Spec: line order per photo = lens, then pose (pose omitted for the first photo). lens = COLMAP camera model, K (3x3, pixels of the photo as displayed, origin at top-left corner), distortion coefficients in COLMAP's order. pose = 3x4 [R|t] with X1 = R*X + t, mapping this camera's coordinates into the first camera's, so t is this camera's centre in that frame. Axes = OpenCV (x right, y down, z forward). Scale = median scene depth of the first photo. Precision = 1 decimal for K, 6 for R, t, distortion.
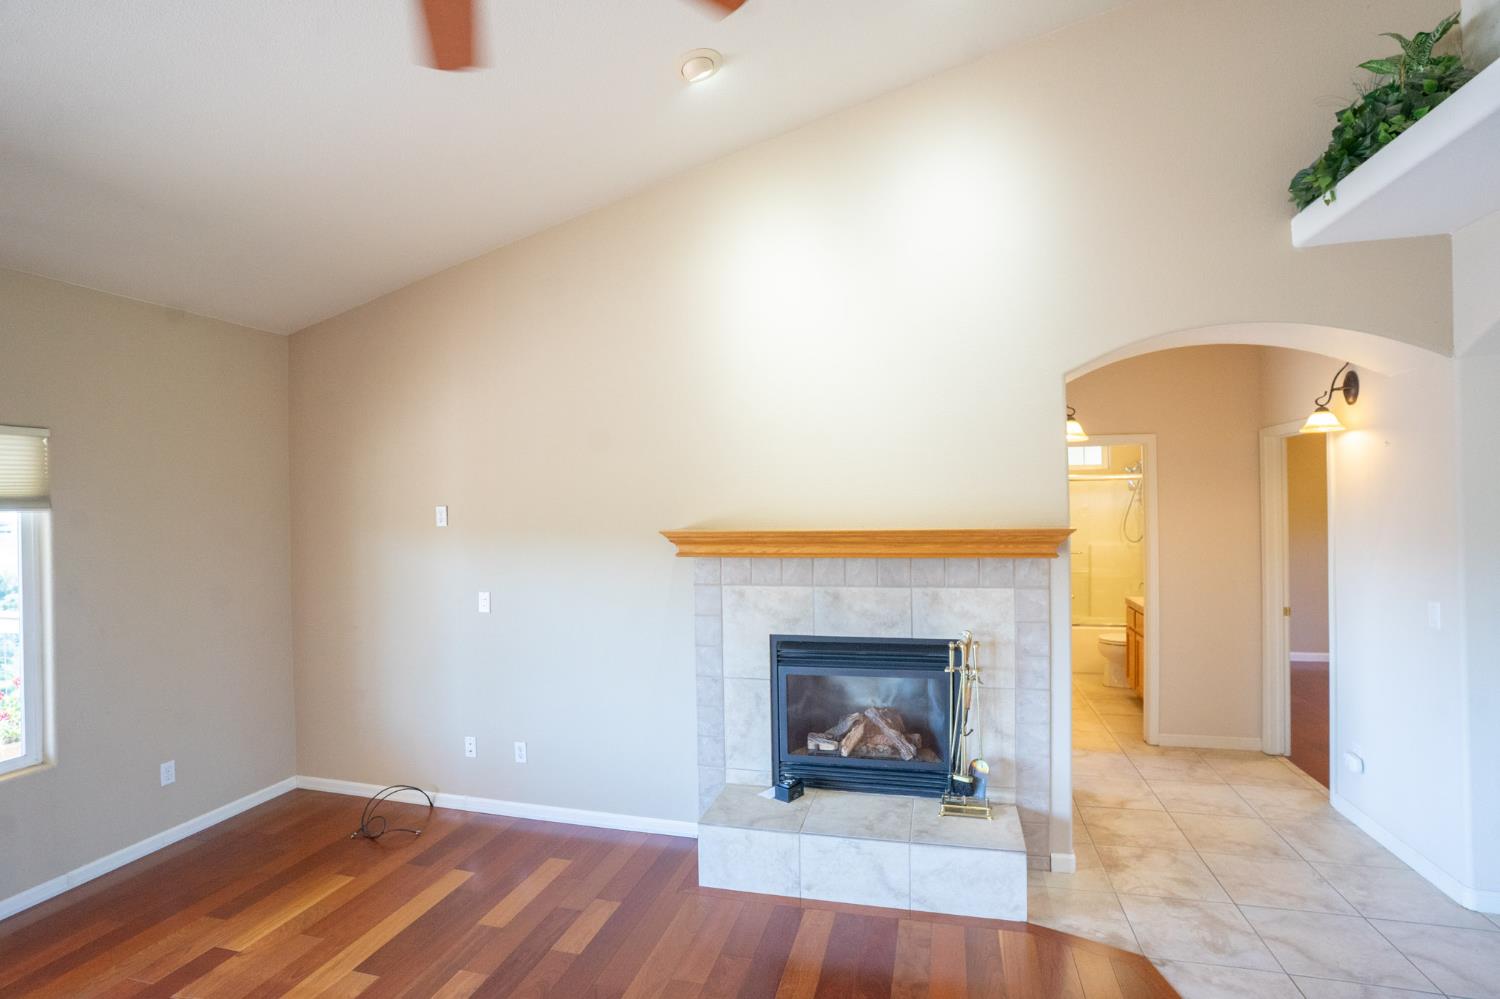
lens RADIAL K [[740.0, 0, 742.8], [0, 740.0, 501.9], [0, 0, 1]] dist [-0.081816, 0.037299]
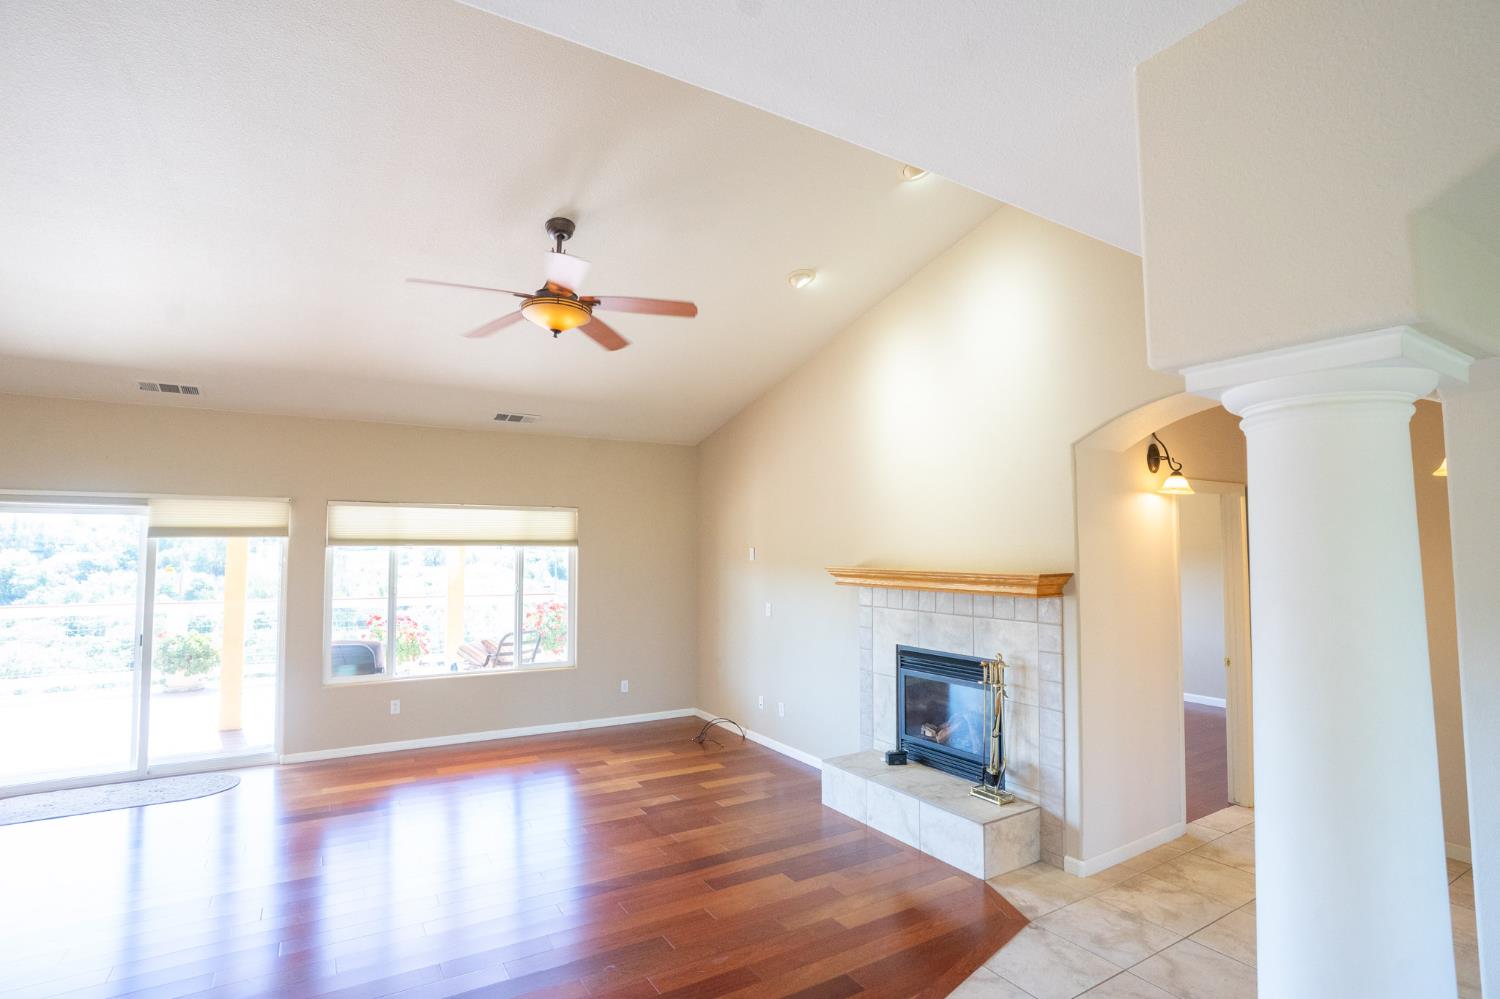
lens RADIAL K [[740.0, 0, 742.8], [0, 740.0, 501.9], [0, 0, 1]] dist [-0.081816, 0.037299]
pose [[0.713014, -0.025769, -0.700676, 0.871318], [-0.013669, 0.998624, -0.050637, -0.015378], [0.701016, 0.045682, 0.711680, -0.214720]]
